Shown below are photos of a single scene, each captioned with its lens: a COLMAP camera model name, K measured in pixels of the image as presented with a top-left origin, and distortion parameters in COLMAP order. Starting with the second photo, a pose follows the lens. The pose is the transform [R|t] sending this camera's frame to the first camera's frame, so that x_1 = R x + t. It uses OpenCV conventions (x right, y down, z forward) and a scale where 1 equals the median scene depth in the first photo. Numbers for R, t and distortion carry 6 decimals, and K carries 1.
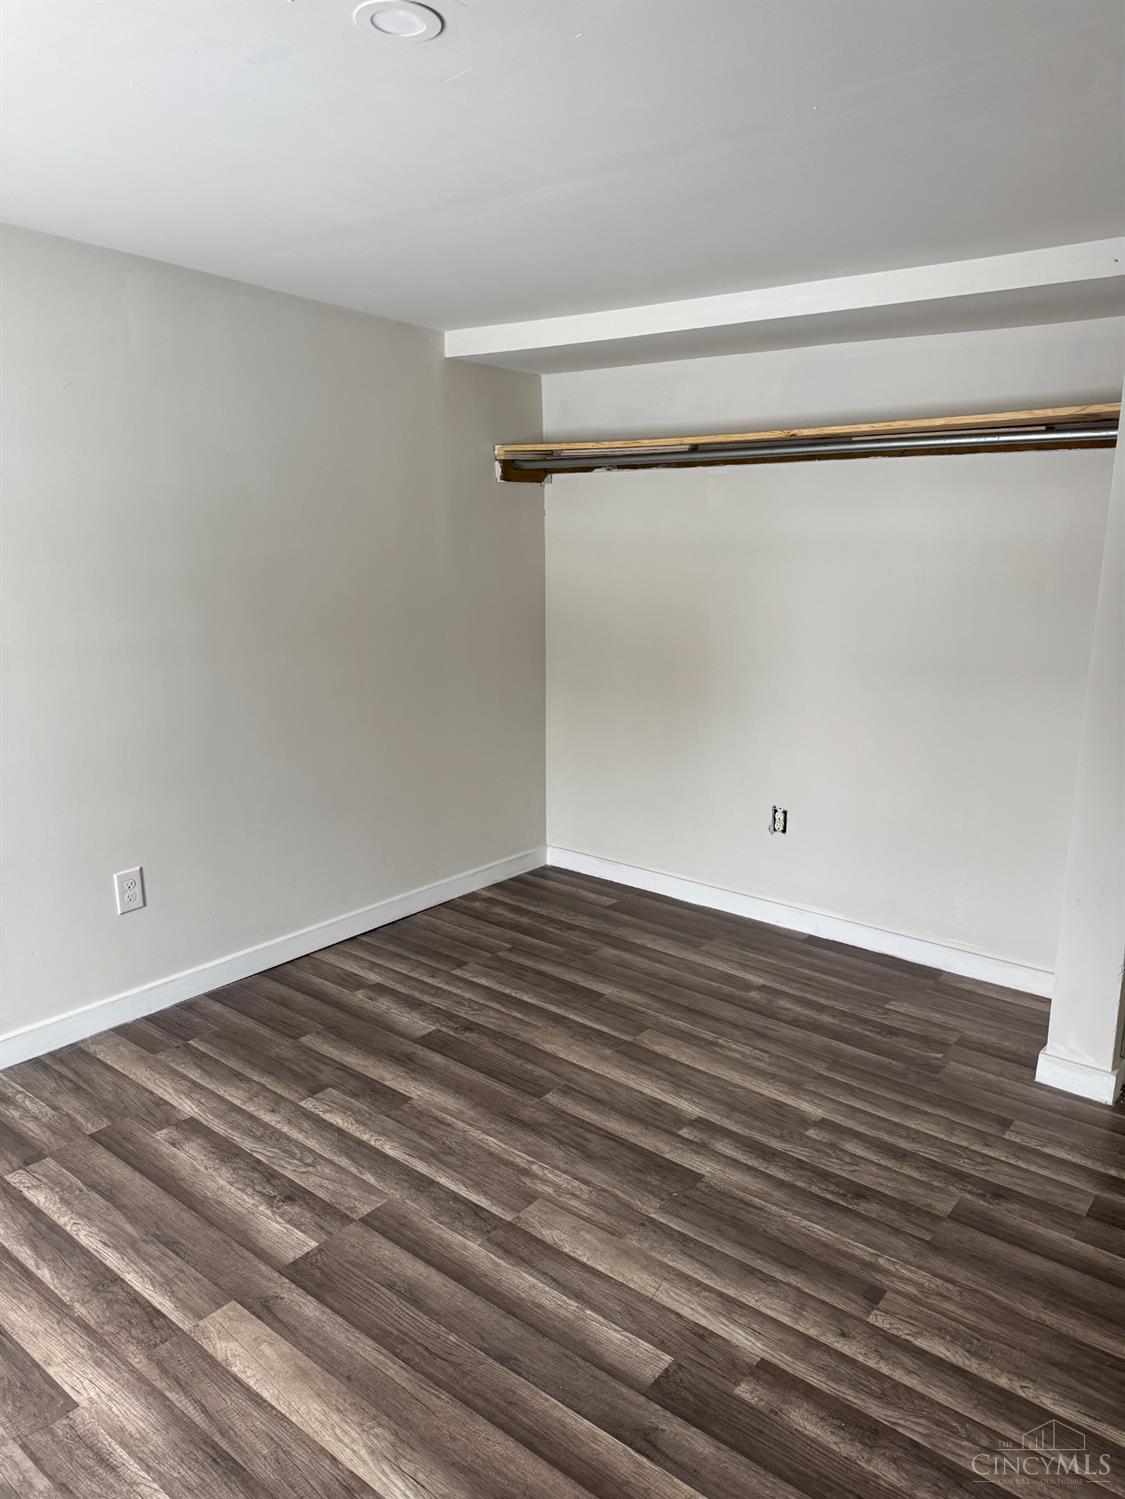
lens RADIAL K [[1056.1, 0, 562.9], [0, 1056.1, 748.9], [0, 0, 1]] dist [-0.011435, -0.007729]
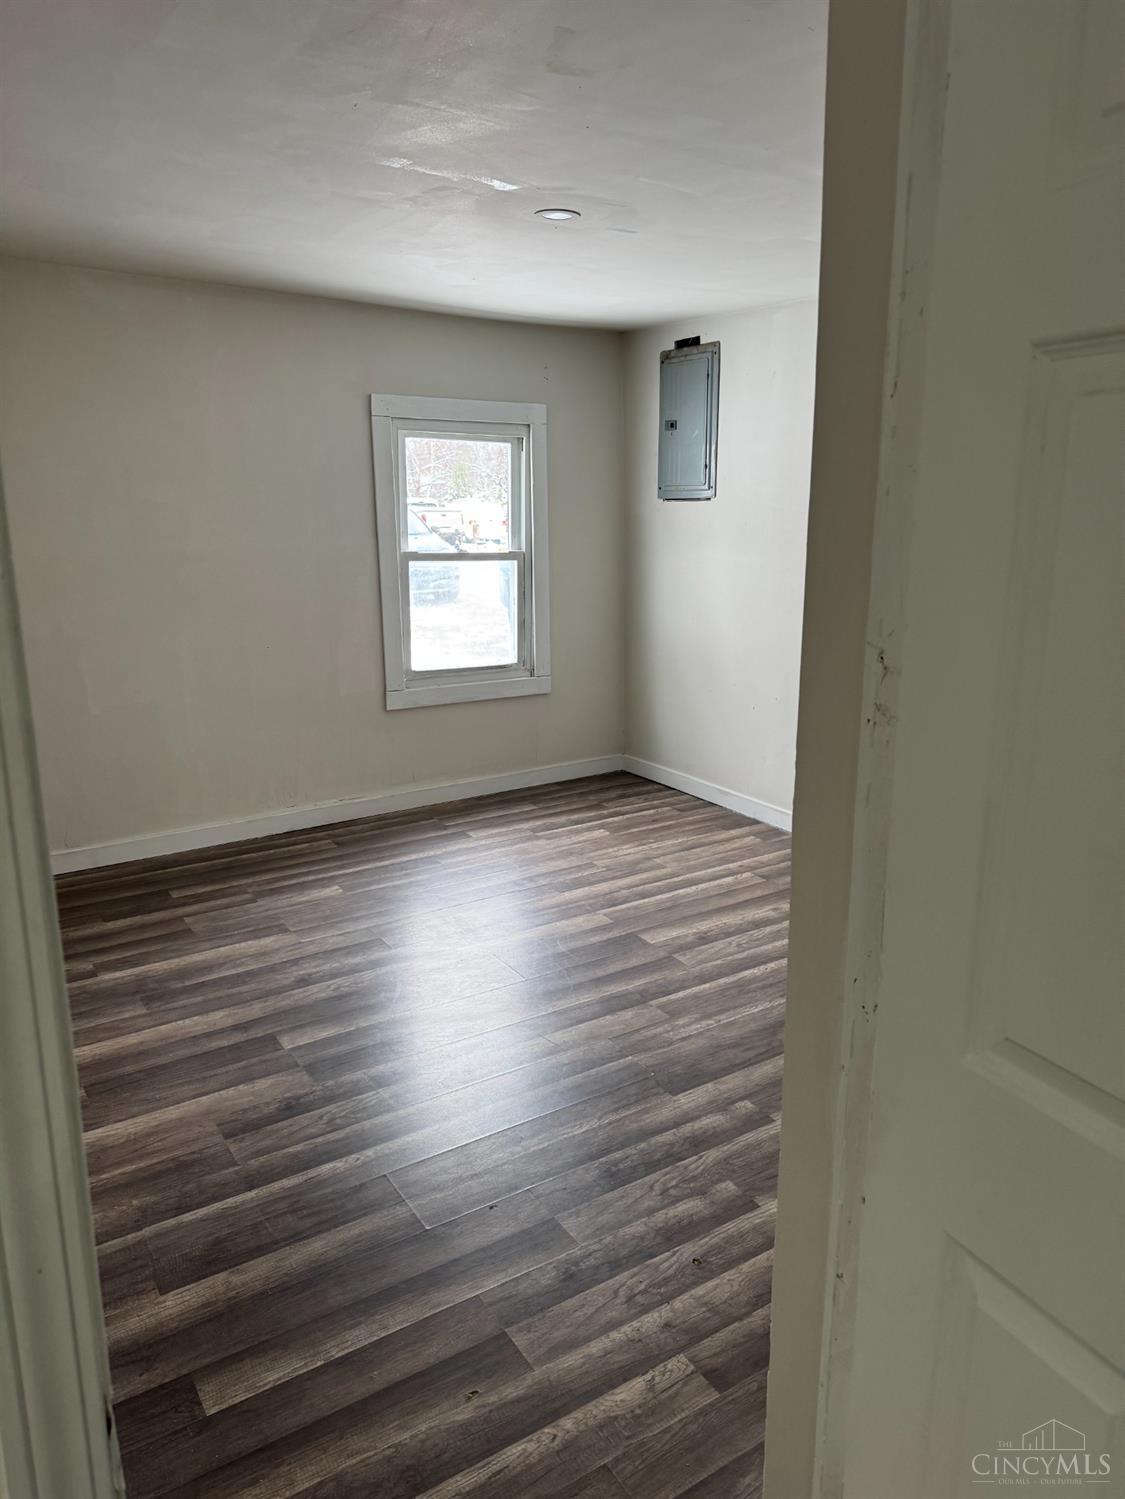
lens RADIAL K [[1056.1, 0, 564.1], [0, 1056.1, 748.4], [0, 0, 1]] dist [-0.011435, -0.007729]
pose [[-0.312816, 0.216675, -0.924769, 1.098765], [-0.224209, 0.929272, 0.293571, -0.214585], [0.922972, 0.299175, -0.242110, 1.067251]]
